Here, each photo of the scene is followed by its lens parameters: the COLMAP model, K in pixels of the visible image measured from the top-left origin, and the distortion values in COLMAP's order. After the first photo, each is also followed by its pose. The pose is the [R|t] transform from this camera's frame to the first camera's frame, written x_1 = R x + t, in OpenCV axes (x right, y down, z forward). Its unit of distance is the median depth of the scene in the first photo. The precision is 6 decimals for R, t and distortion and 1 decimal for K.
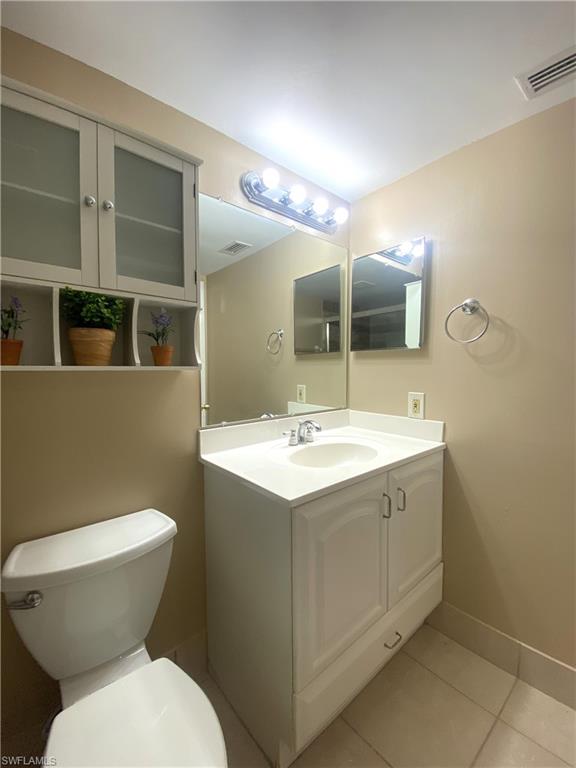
lens RADIAL K [[312.0, 0, 288.0], [0, 312.0, 384.0], [0, 0, 1]] dist [-0.027783, -0.000130]
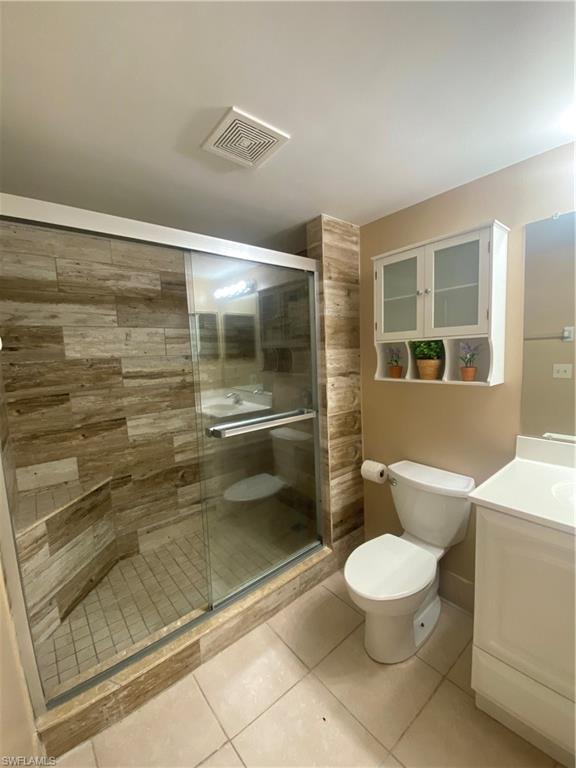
lens RADIAL K [[312.0, 0, 288.0], [0, 312.0, 384.0], [0, 0, 1]] dist [-0.027783, -0.000130]
pose [[-0.016237, 0.098191, -0.995035, 1.219757], [-0.004696, 0.995148, 0.098279, -0.208822], [0.999857, 0.006268, -0.015697, 0.210746]]
